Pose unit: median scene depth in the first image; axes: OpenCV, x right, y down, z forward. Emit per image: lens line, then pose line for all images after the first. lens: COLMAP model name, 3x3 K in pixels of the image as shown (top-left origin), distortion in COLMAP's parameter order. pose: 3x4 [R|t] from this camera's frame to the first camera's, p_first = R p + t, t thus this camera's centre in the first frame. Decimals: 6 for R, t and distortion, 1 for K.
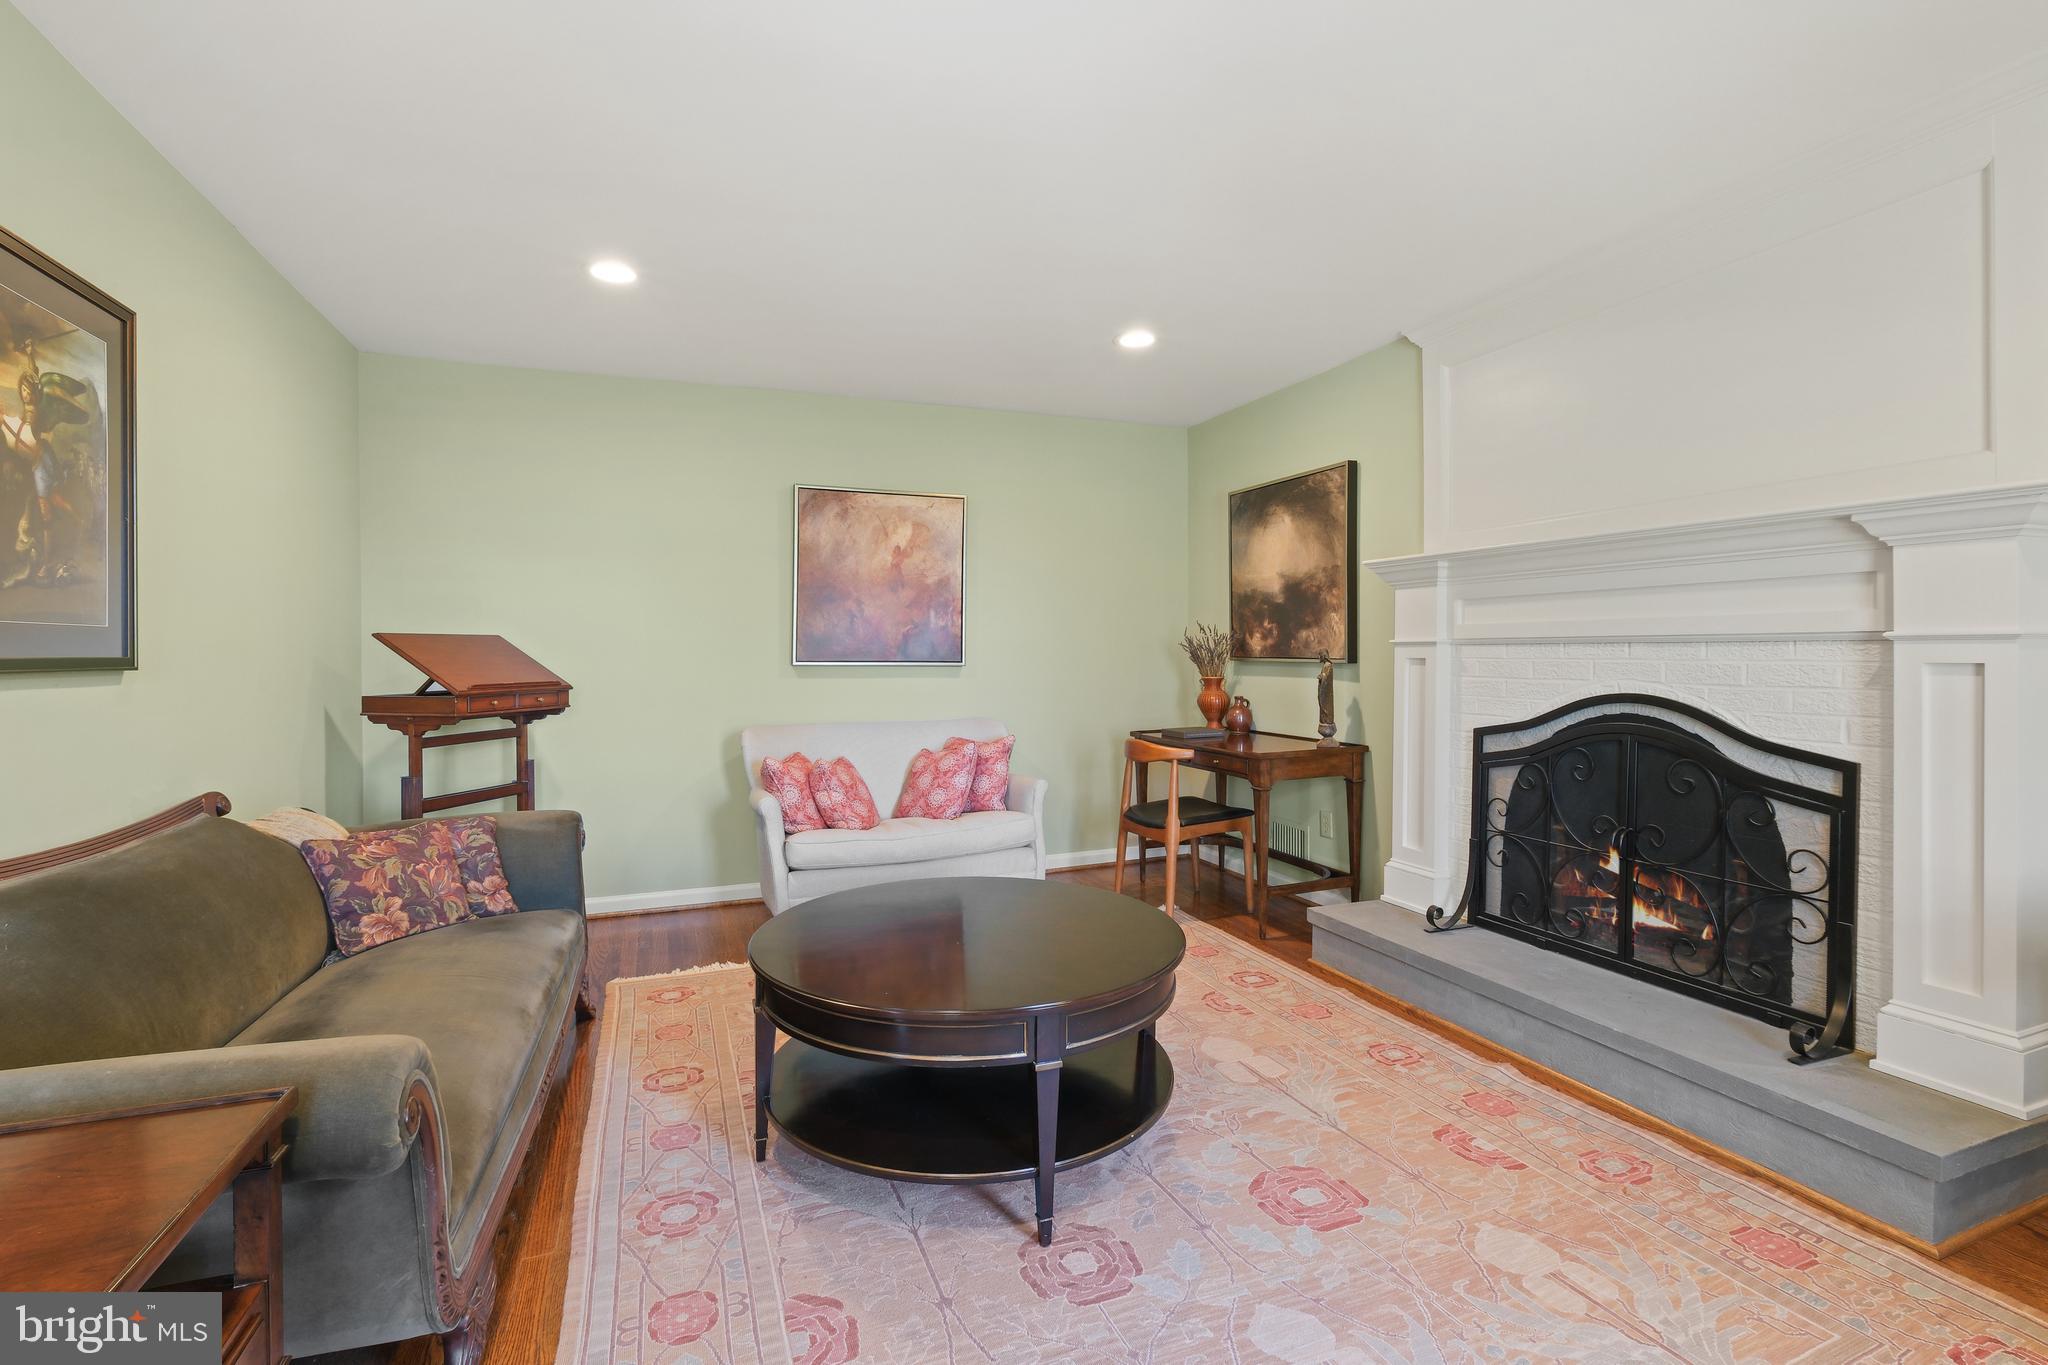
lens RADIAL K [[903.0, 0, 1023.1], [0, 903.0, 678.8], [0, 0, 1]] dist [-0.004992, 0.000057]
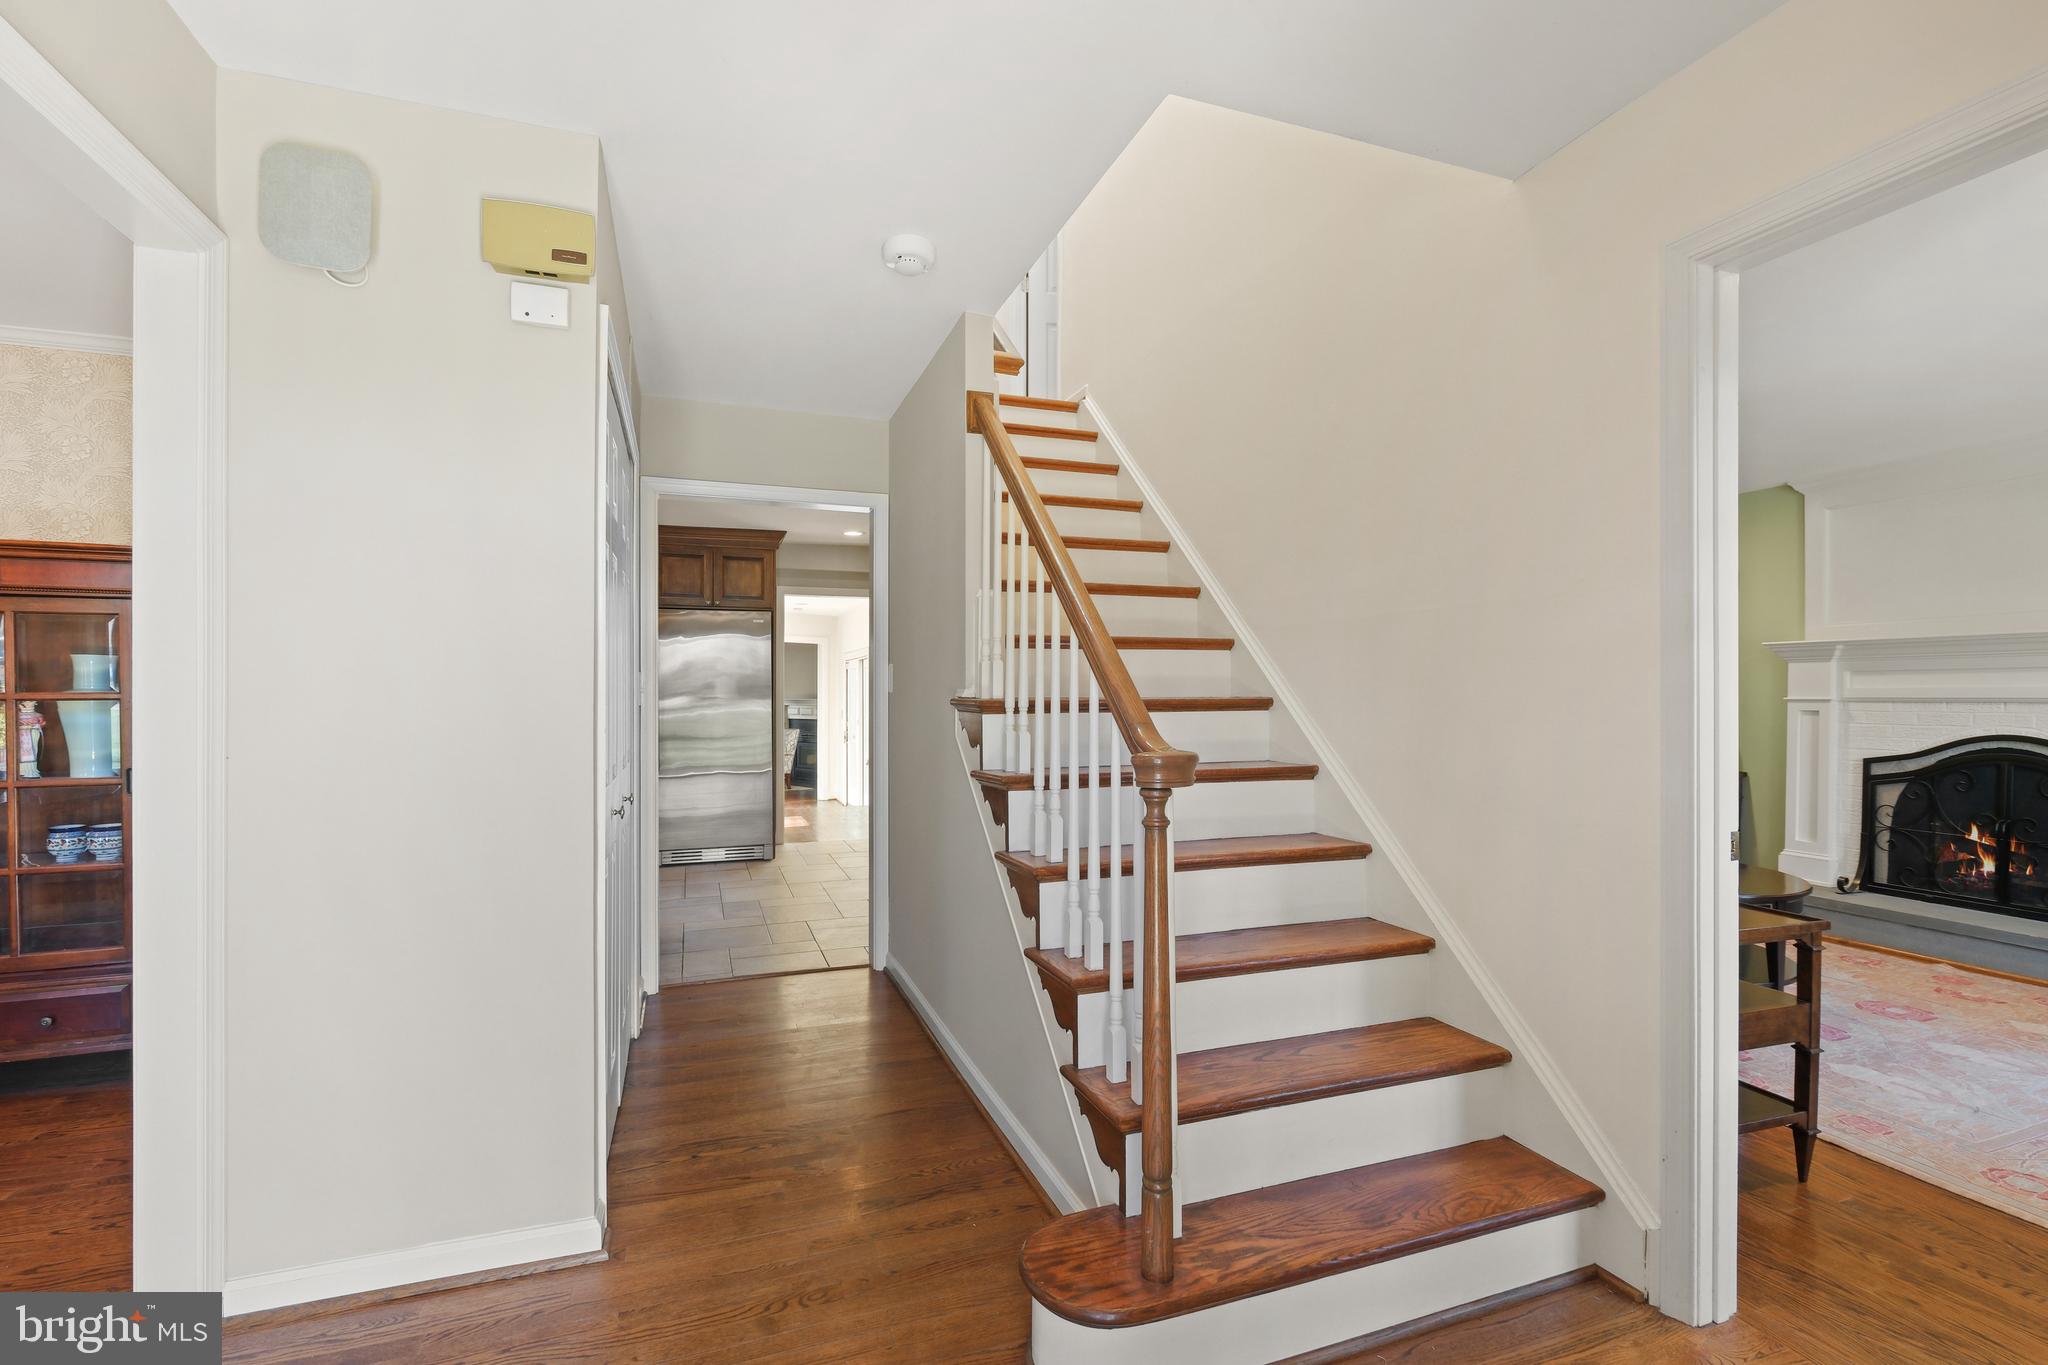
lens RADIAL K [[903.0, 0, 1034.6], [0, 903.0, 719.2], [0, 0, 1]] dist [-0.004992, 0.000057]
pose [[0.999834, 0.012248, -0.013481, -0.865663], [-0.012321, 0.999910, -0.005340, 0.015491], [0.013414, 0.005505, 0.999895, -0.510932]]
